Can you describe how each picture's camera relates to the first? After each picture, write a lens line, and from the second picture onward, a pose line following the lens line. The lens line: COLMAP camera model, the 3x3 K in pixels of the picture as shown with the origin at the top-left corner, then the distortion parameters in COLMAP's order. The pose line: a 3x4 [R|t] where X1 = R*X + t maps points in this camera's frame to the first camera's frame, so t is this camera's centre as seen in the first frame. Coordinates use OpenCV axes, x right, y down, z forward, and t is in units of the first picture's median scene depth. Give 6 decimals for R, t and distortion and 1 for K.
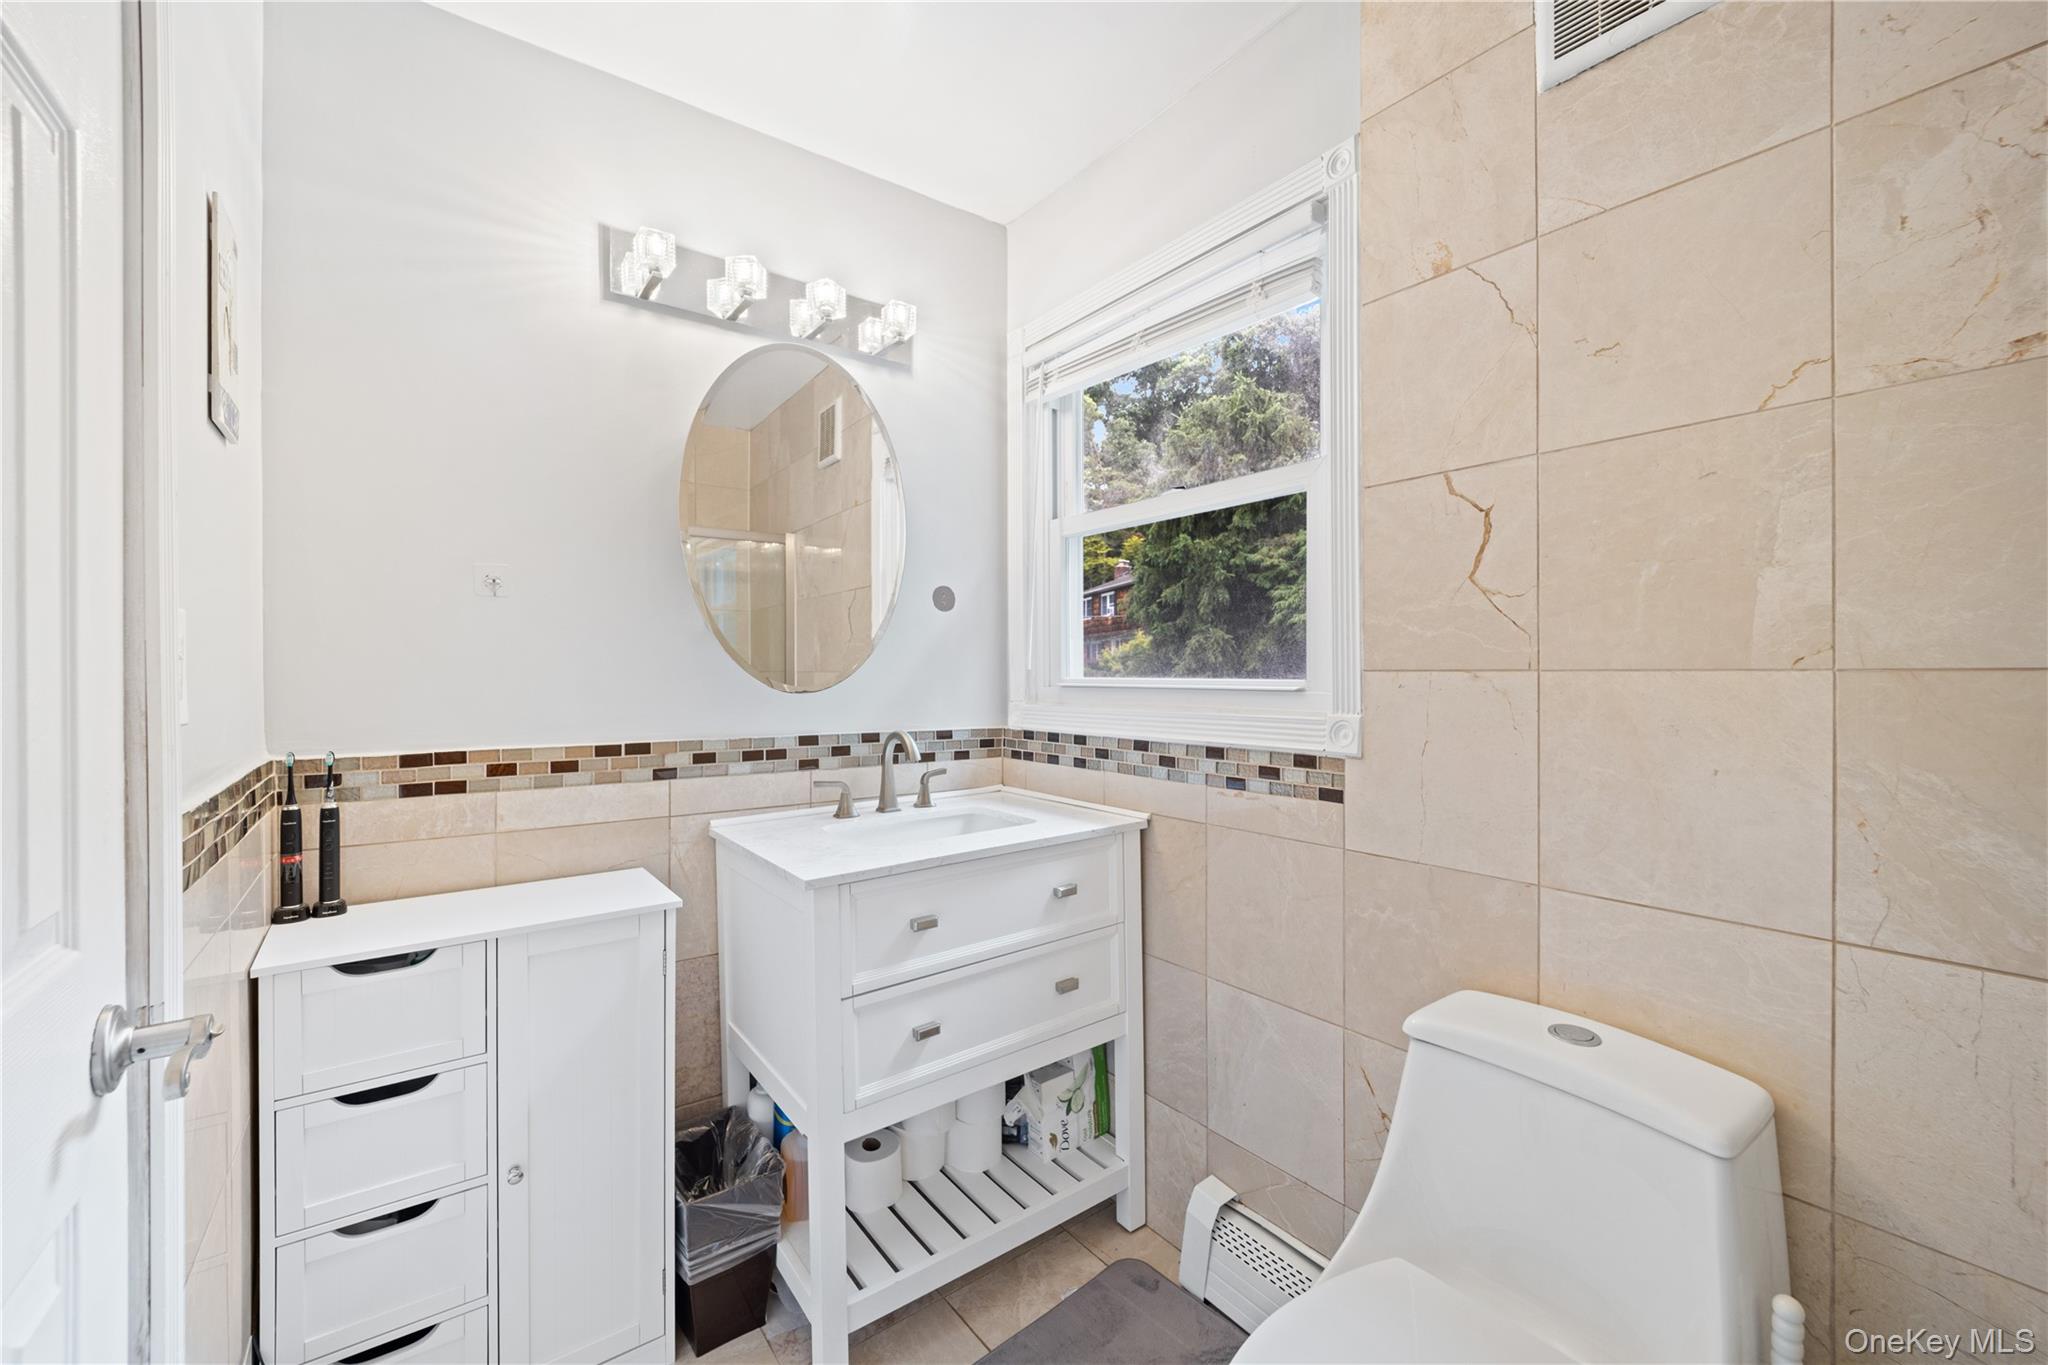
lens RADIAL K [[831.8, 0, 1023.1], [0, 831.8, 670.1], [0, 0, 1]] dist [0.000266, -0.000081]
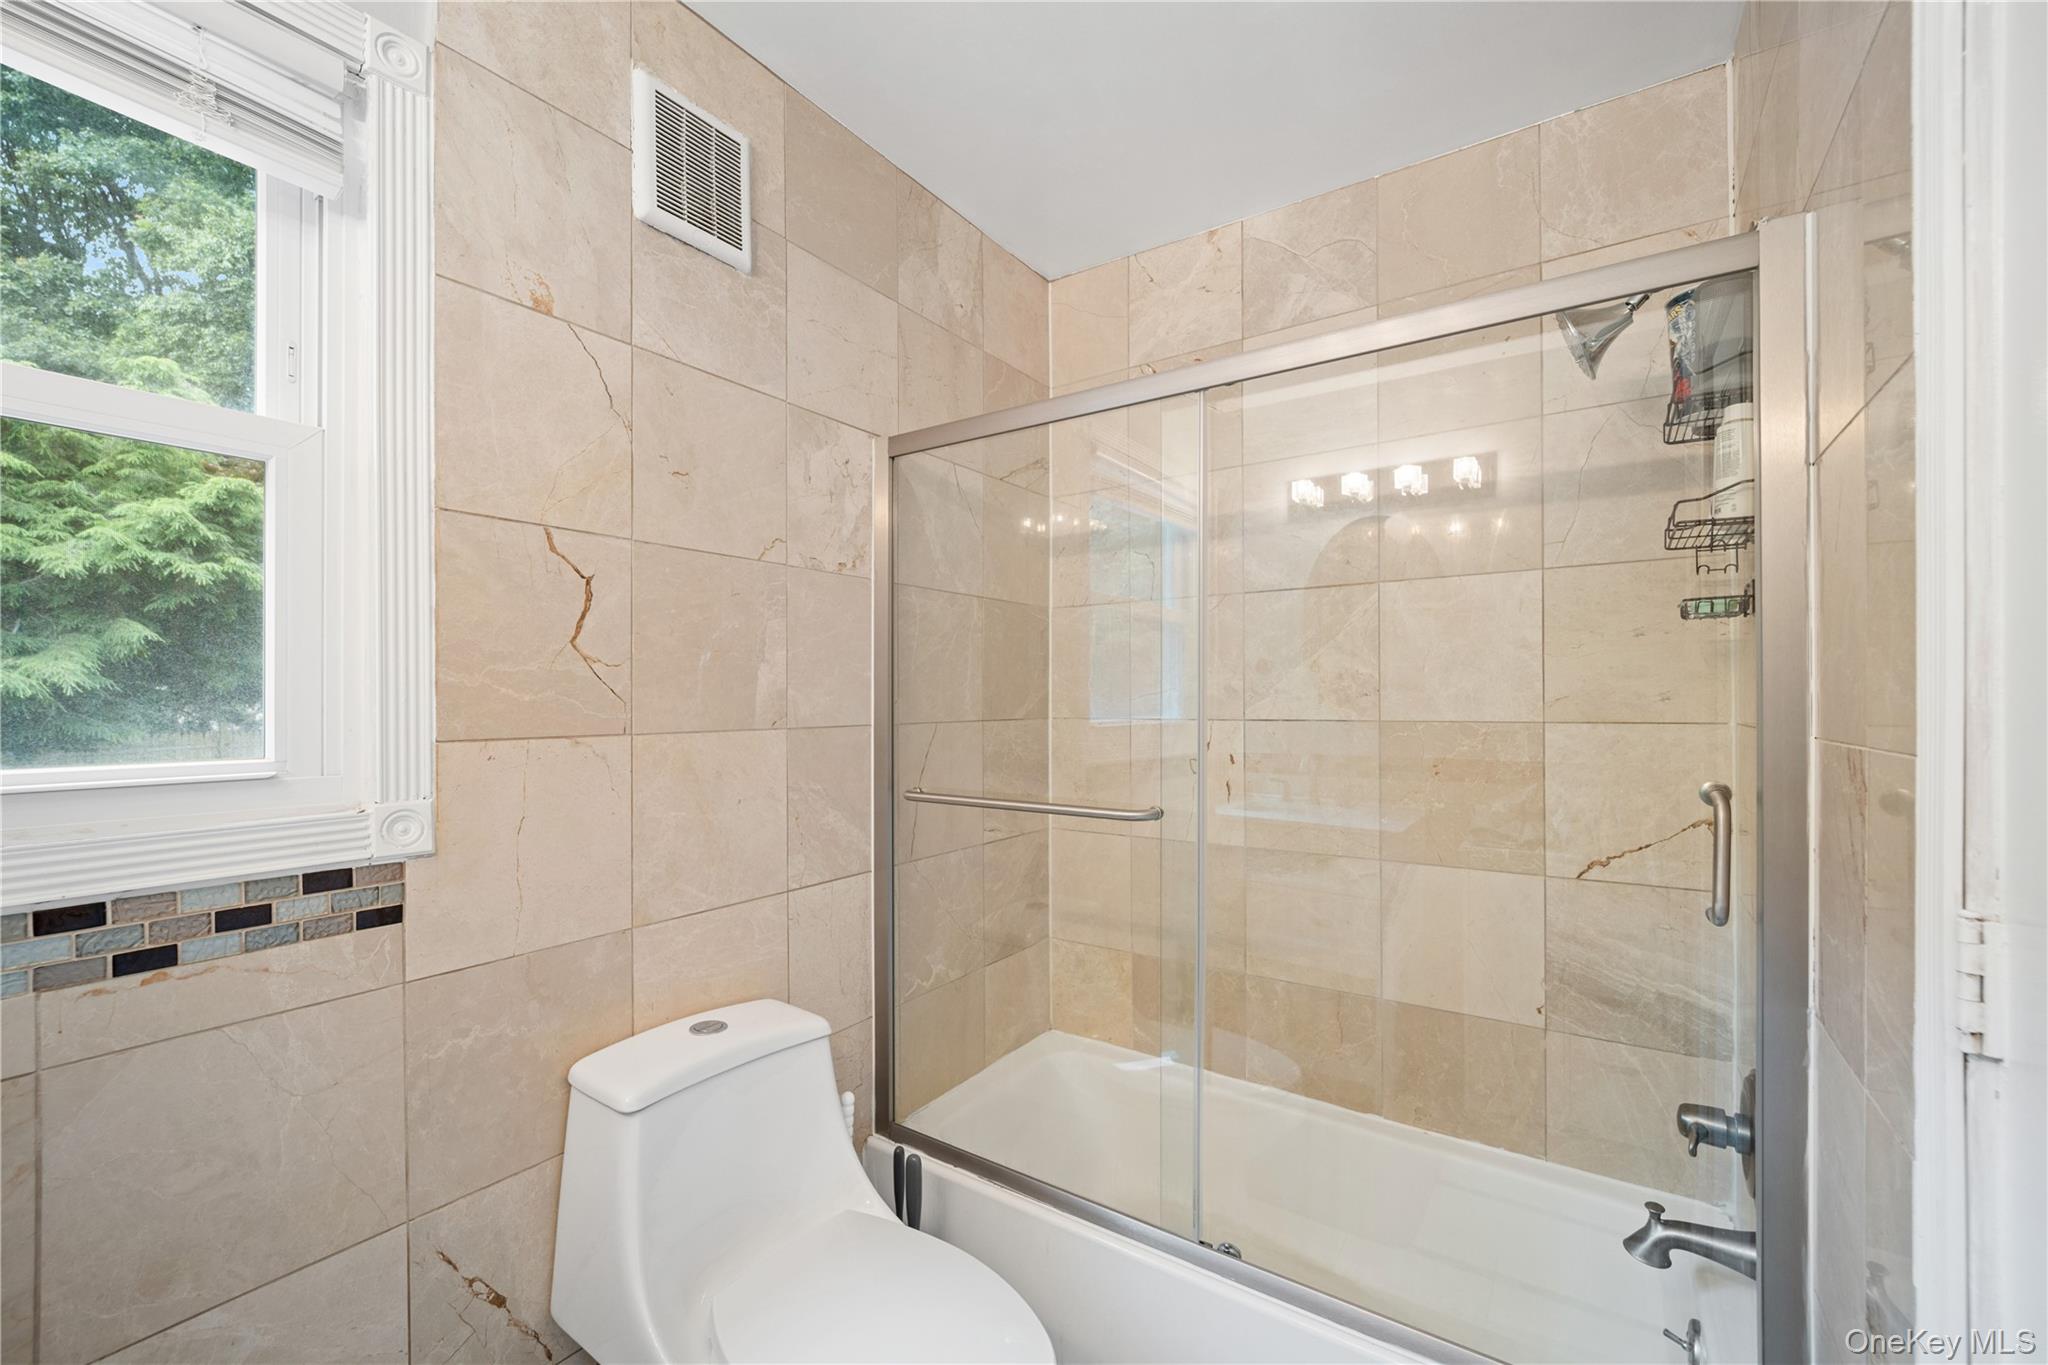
lens RADIAL K [[831.8, 0, 1024.7], [0, 831.8, 699.7], [0, 0, 1]] dist [0.000266, -0.000081]
pose [[-0.319137, 0.004635, 0.947697, -0.566084], [0.002177, 0.999989, -0.004158, -0.038475], [-0.947706, 0.000736, -0.319144, 0.810810]]
